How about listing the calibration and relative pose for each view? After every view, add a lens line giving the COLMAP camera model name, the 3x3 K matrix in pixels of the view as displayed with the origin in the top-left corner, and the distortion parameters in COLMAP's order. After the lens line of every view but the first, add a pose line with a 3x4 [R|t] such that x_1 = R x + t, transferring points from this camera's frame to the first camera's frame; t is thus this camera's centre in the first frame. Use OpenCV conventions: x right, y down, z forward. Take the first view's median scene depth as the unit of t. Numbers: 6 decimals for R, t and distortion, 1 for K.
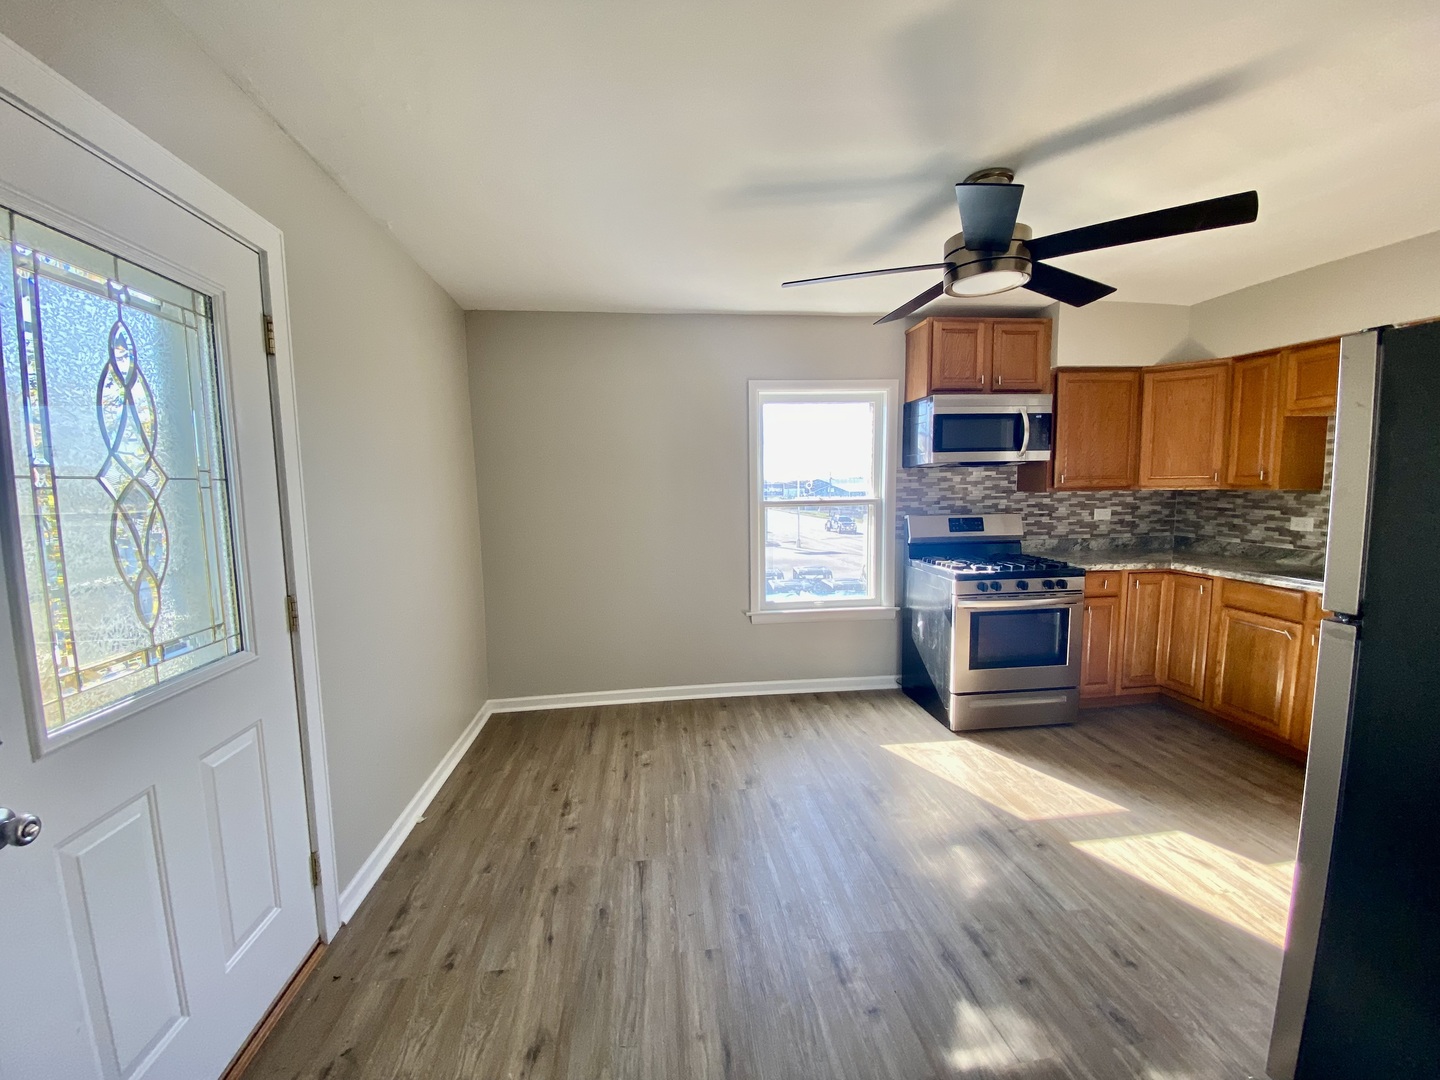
lens RADIAL K [[580.8, 0, 697.5], [0, 580.8, 533.9], [0, 0, 1]] dist [-0.008361, -0.005418]
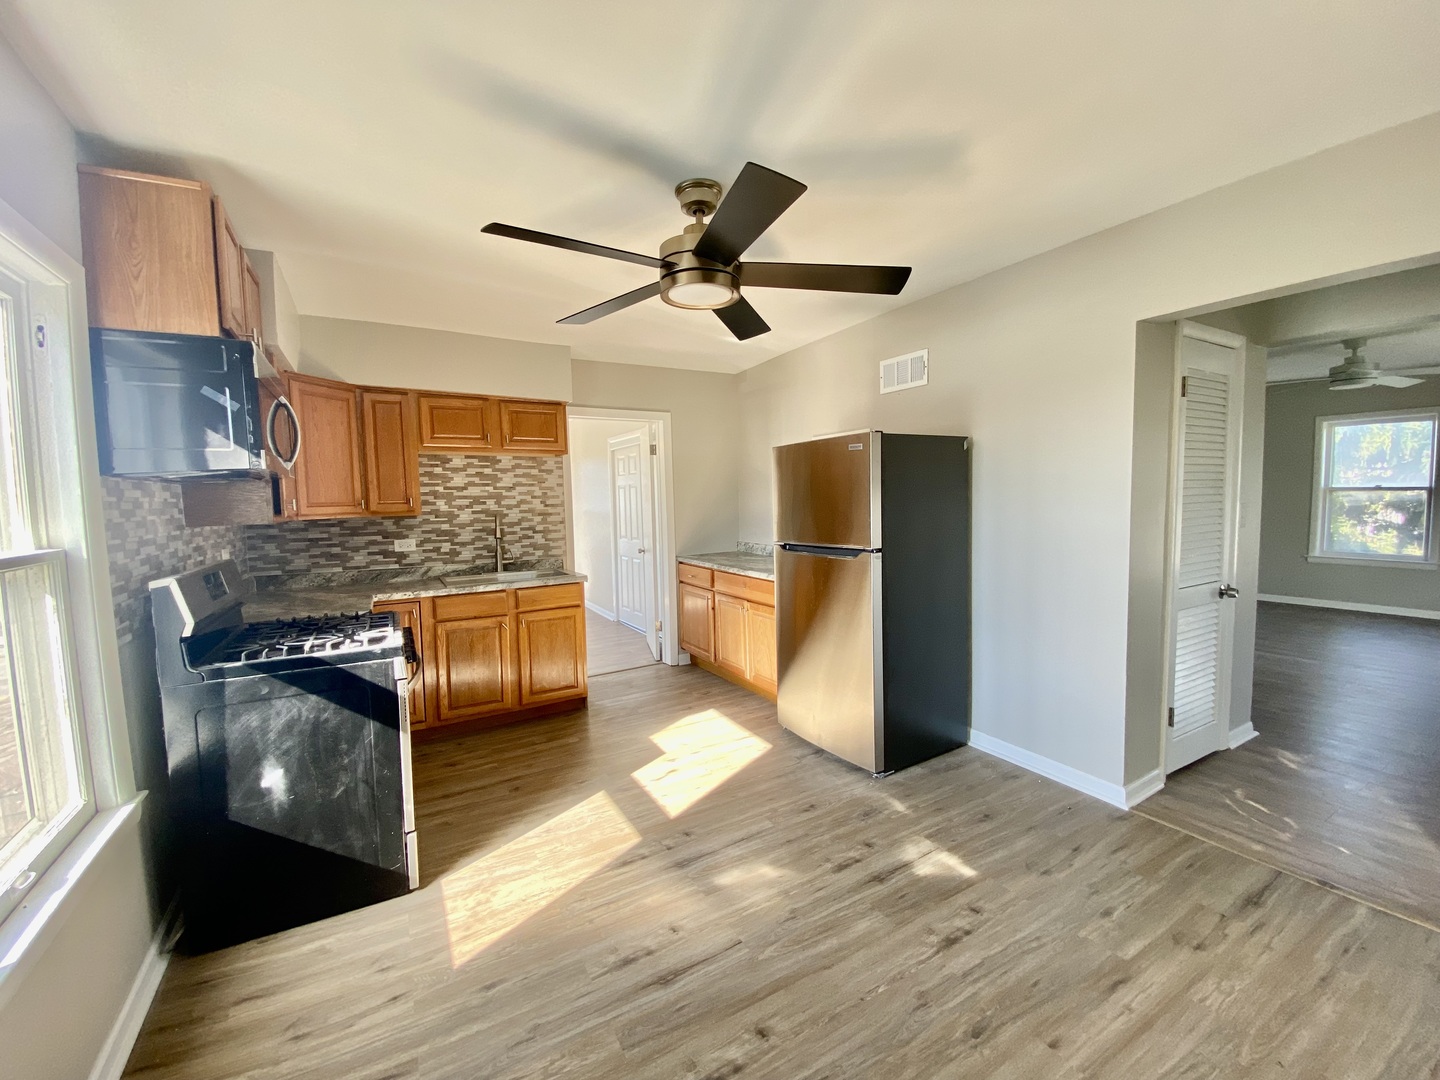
lens RADIAL K [[580.8, 0, 719.1], [0, 580.8, 538.7], [0, 0, 1]] dist [-0.008361, -0.005418]
pose [[-0.424799, -0.035556, 0.904589, -0.260969], [0.107693, 0.990148, 0.089492, -0.064377], [-0.898859, 0.135434, -0.416785, 0.885401]]
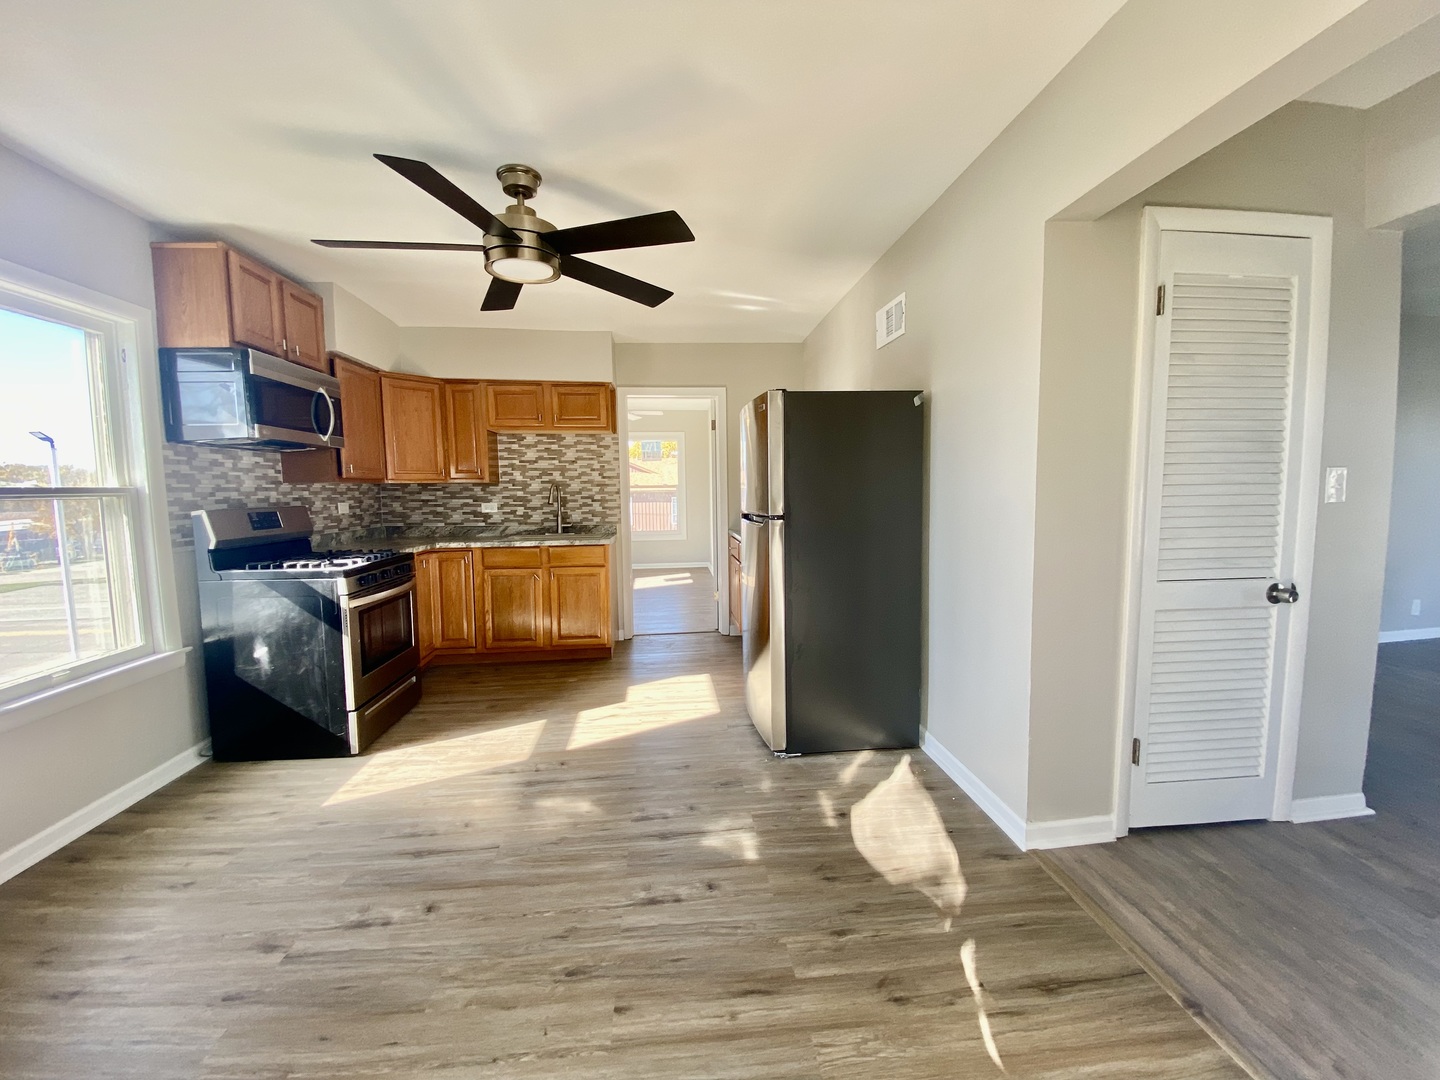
lens RADIAL K [[580.8, 0, 728.6], [0, 580.8, 542.4], [0, 0, 1]] dist [-0.008361, -0.005418]
pose [[-0.020479, -0.072646, 0.997148, -0.386901], [0.098692, 0.992339, 0.074322, 0.019765], [-0.994907, 0.099933, -0.013152, 0.420018]]
